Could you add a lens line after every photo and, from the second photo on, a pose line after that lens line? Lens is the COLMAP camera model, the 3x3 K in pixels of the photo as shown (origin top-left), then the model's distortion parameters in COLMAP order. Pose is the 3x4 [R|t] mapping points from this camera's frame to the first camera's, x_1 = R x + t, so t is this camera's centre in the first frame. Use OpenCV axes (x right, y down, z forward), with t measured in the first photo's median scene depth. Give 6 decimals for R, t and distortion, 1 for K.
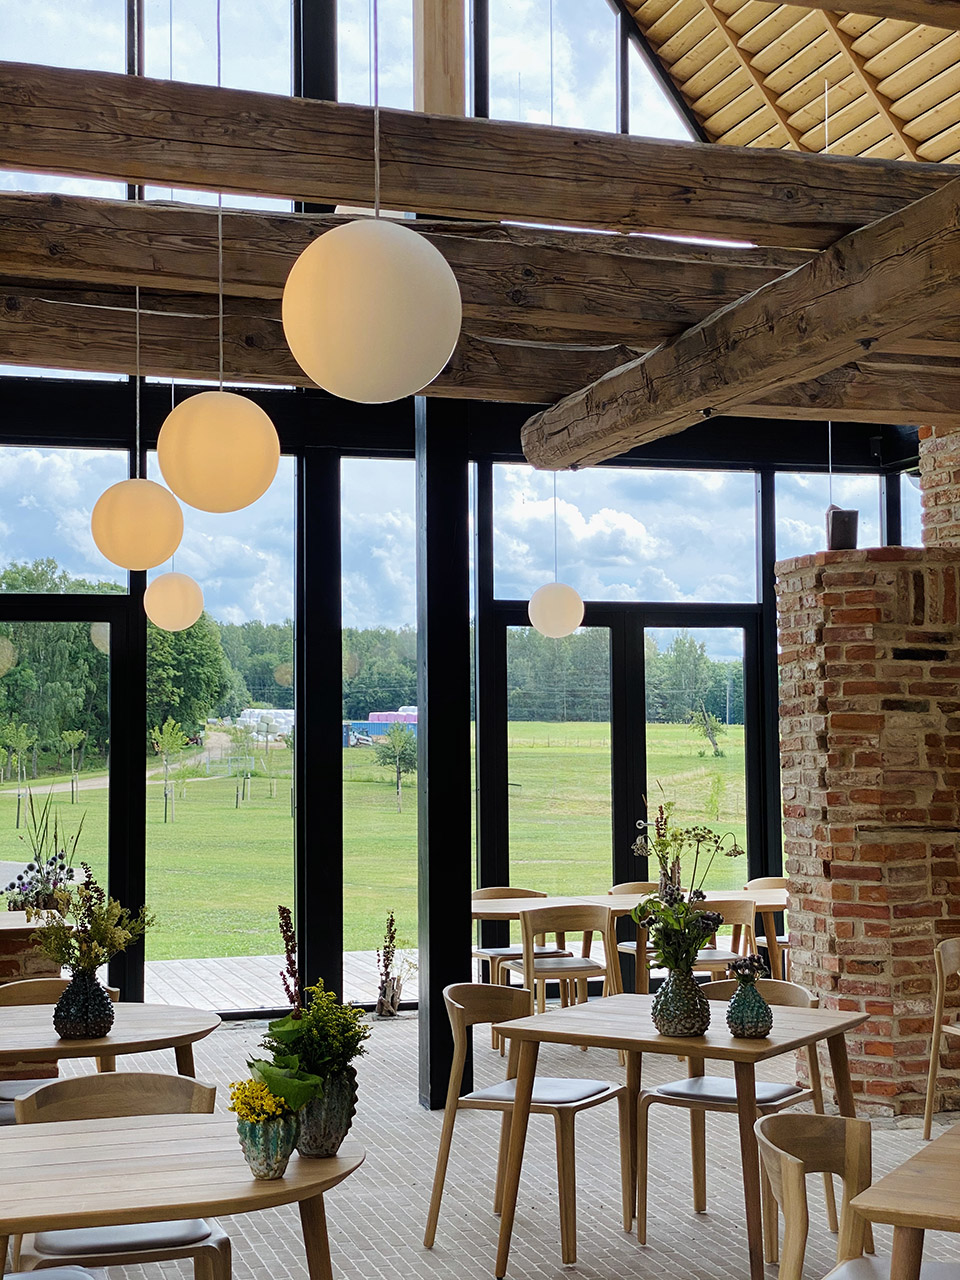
lens RADIAL K [[1922.8, 0, 477.9], [0, 1922.8, 635.0], [0, 0, 1]] dist [0.062826, 0.000000]
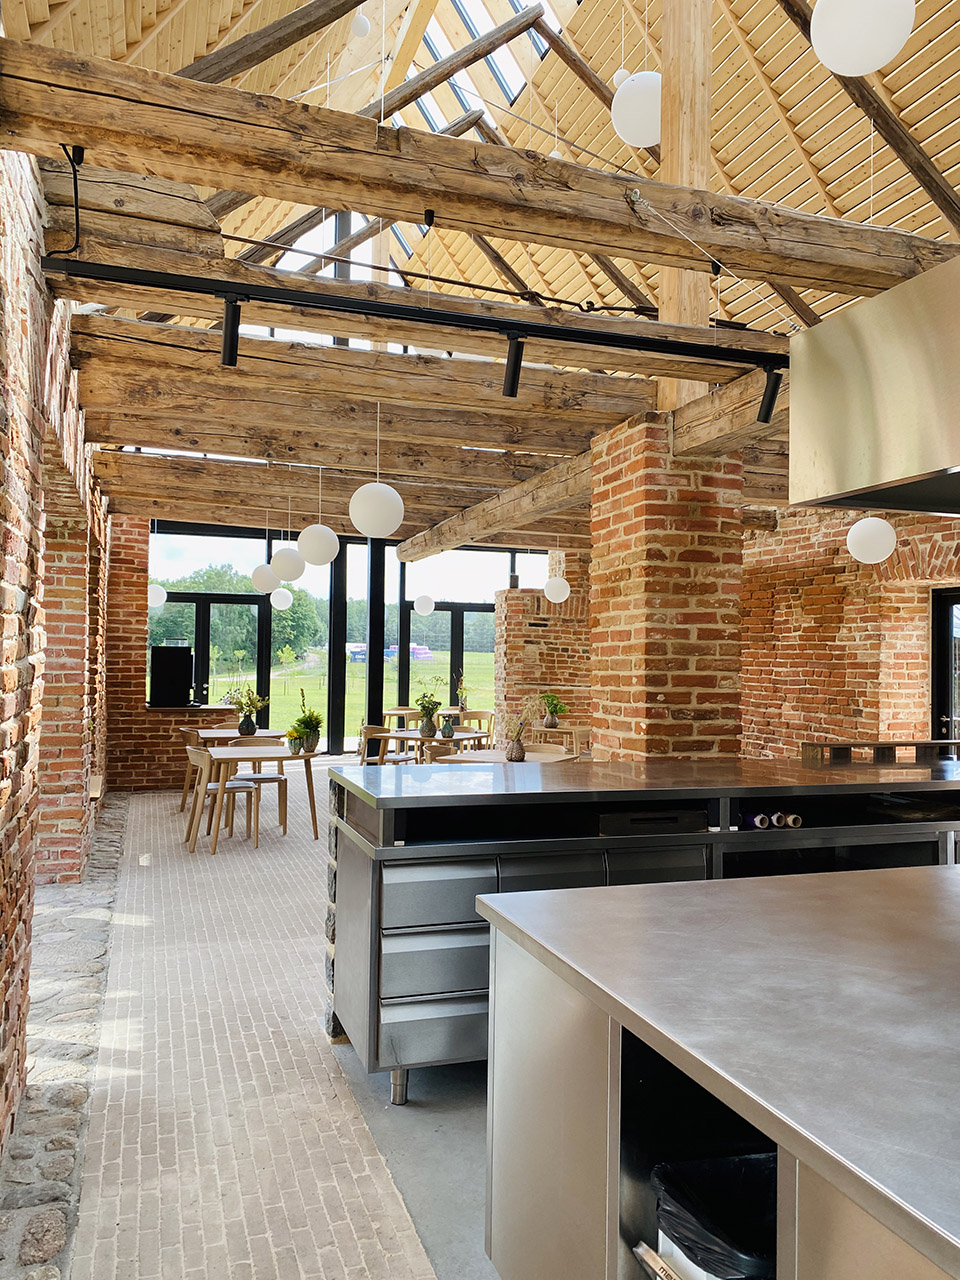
lens RADIAL K [[963.5, 0, 488.2], [0, 963.5, 648.8], [0, 0, 1]] dist [0.068708, 0.000392]
pose [[0.998760, 0.022114, 0.044598, 0.088934], [-0.023967, 0.998853, 0.041458, -0.012374], [-0.043630, -0.042475, 0.998144, -0.454322]]
